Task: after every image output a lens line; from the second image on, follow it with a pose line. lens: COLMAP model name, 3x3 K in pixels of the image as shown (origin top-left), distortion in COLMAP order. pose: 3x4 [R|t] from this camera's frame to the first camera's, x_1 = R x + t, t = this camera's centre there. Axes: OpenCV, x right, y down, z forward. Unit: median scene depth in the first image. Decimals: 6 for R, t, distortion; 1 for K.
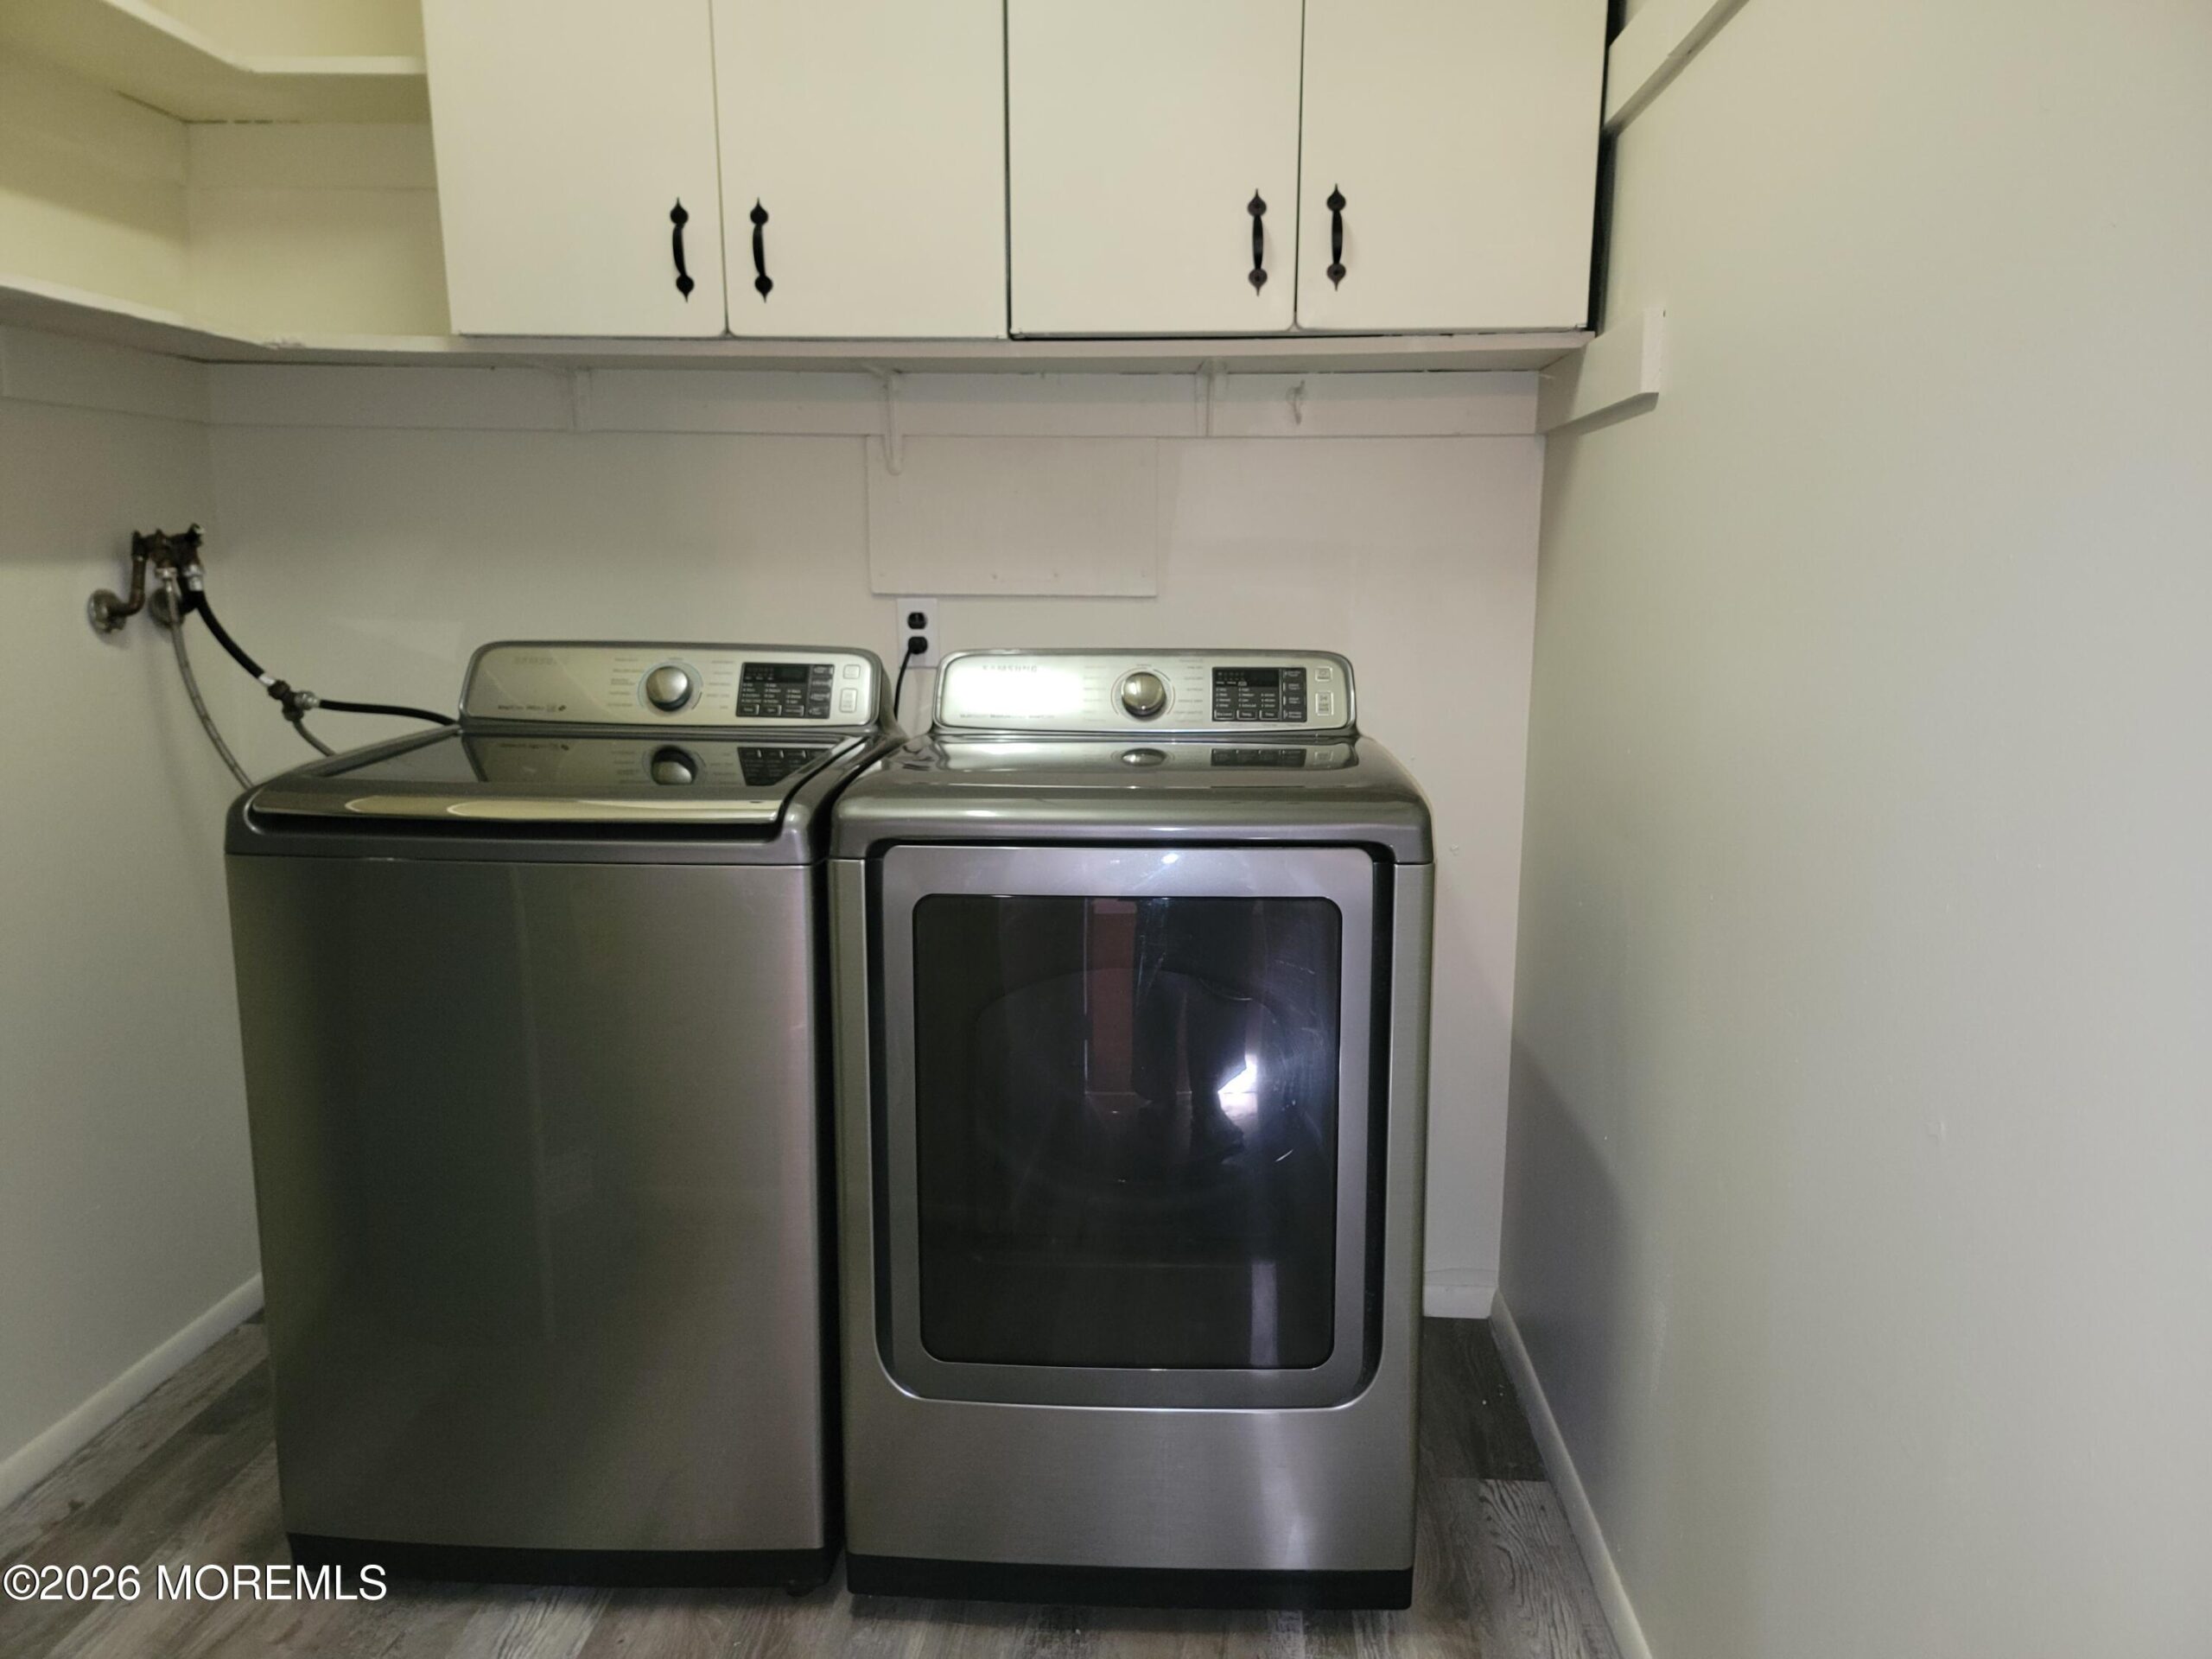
lens RADIAL K [[1553.5, 0, 1119.2], [0, 1553.5, 832.0], [0, 0, 1]] dist [0.065663, -0.055295]
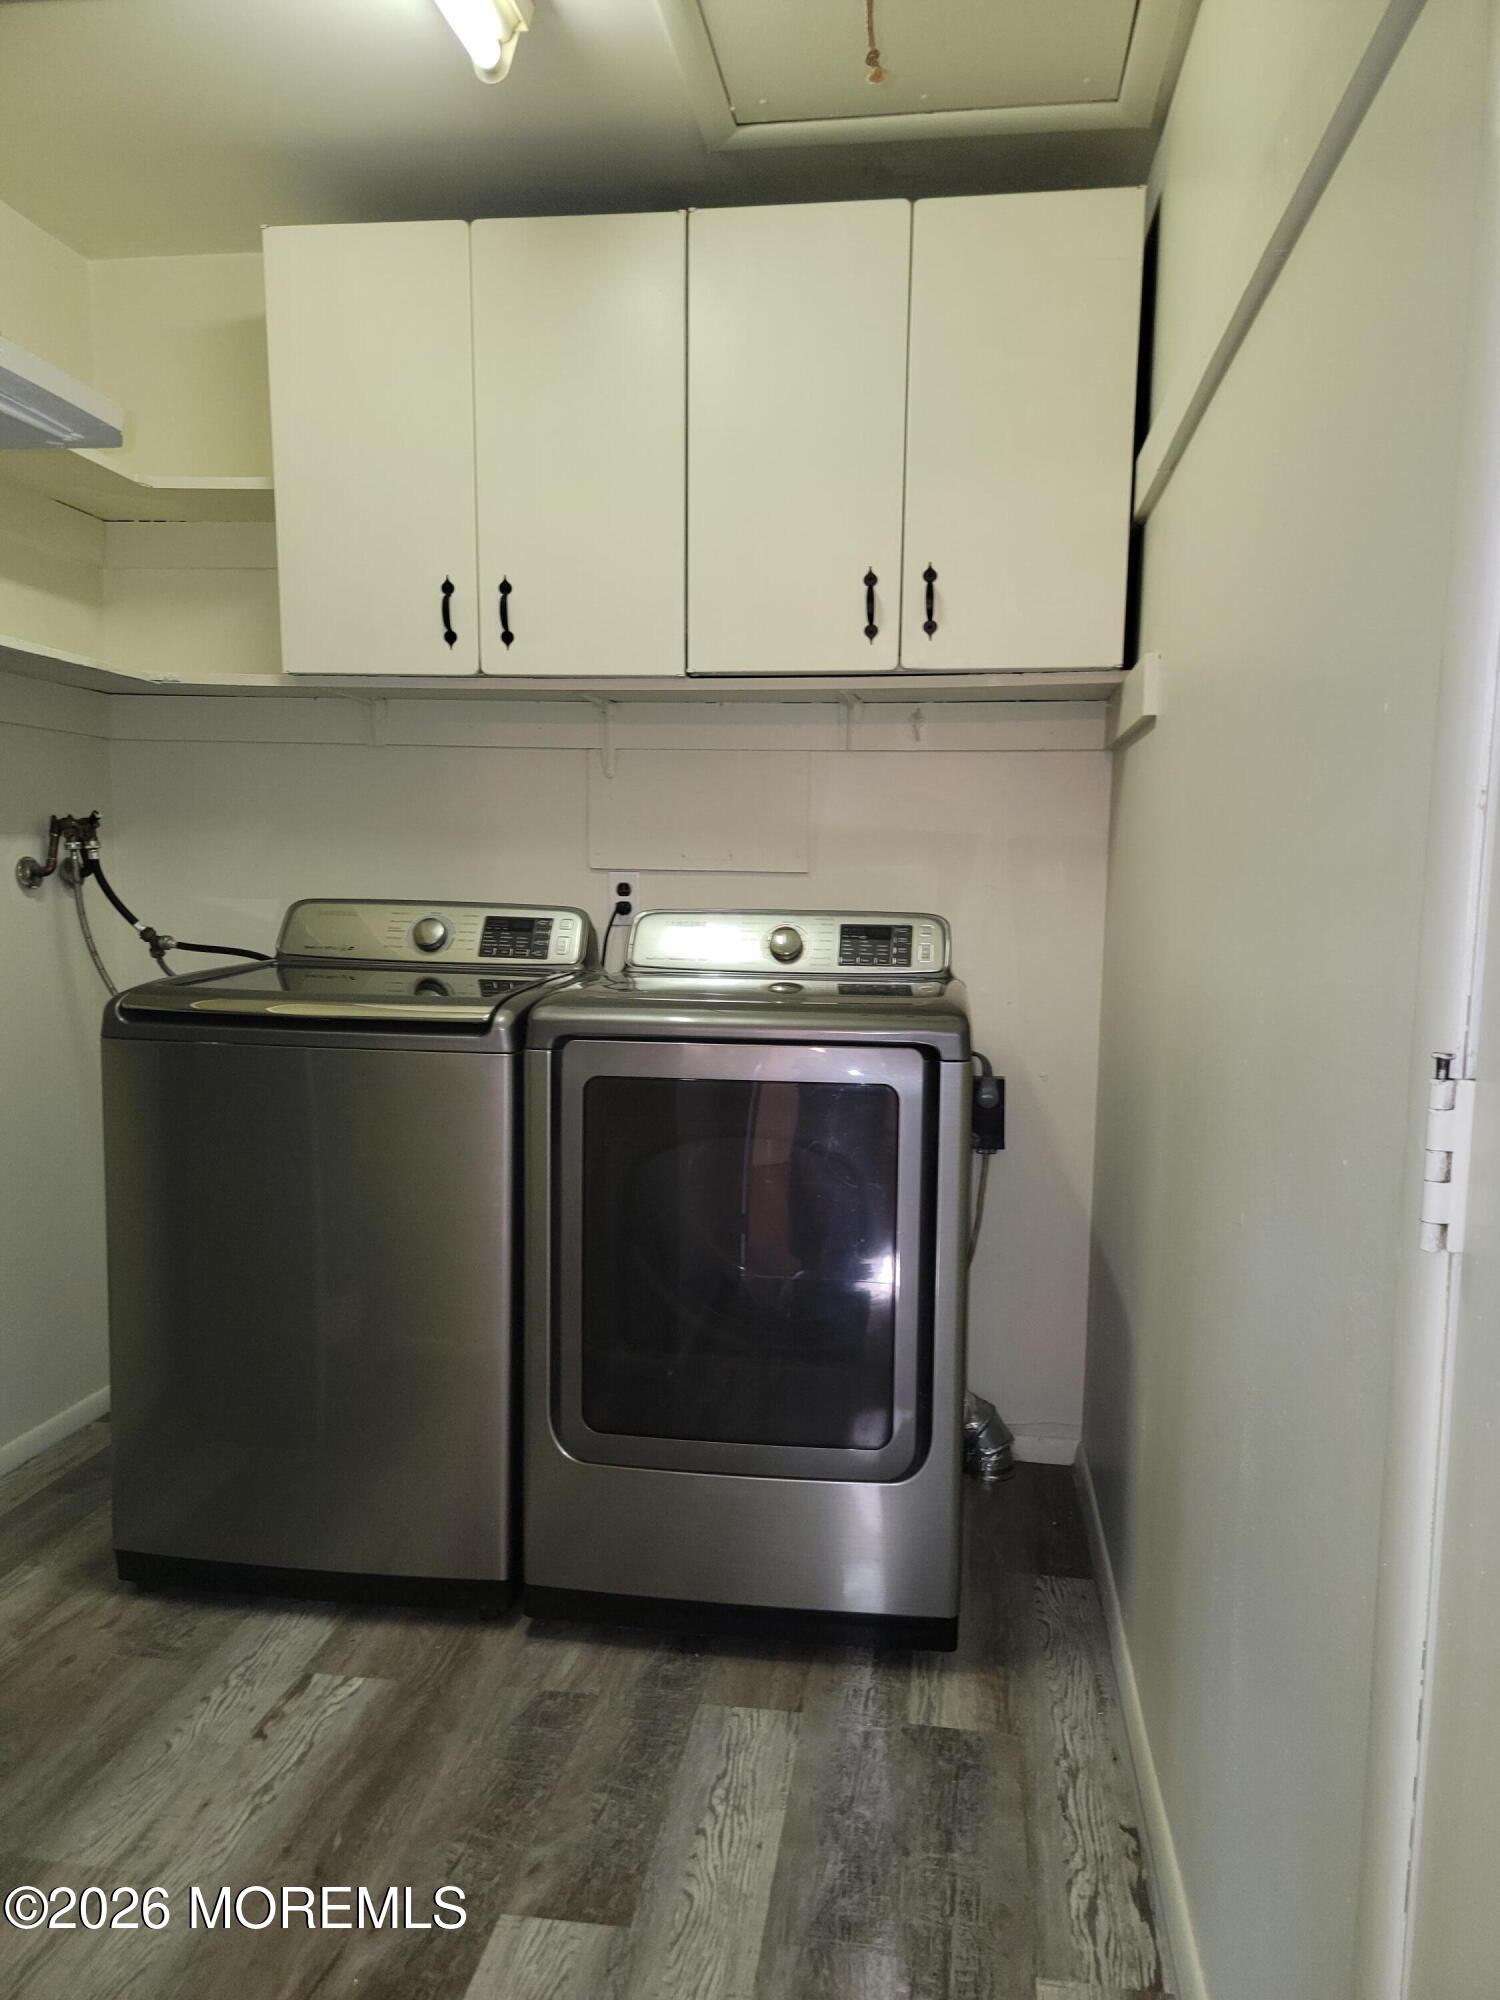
lens RADIAL K [[1381.3, 0, 757.8], [0, 1381.3, 1010.0], [0, 0, 1]] dist [0.078817, -0.069933]
pose [[0.996401, 0.019415, -0.082515, 0.091056], [-0.025227, 0.997229, -0.069991, 0.049135], [0.080928, 0.071821, 0.994129, -0.149558]]
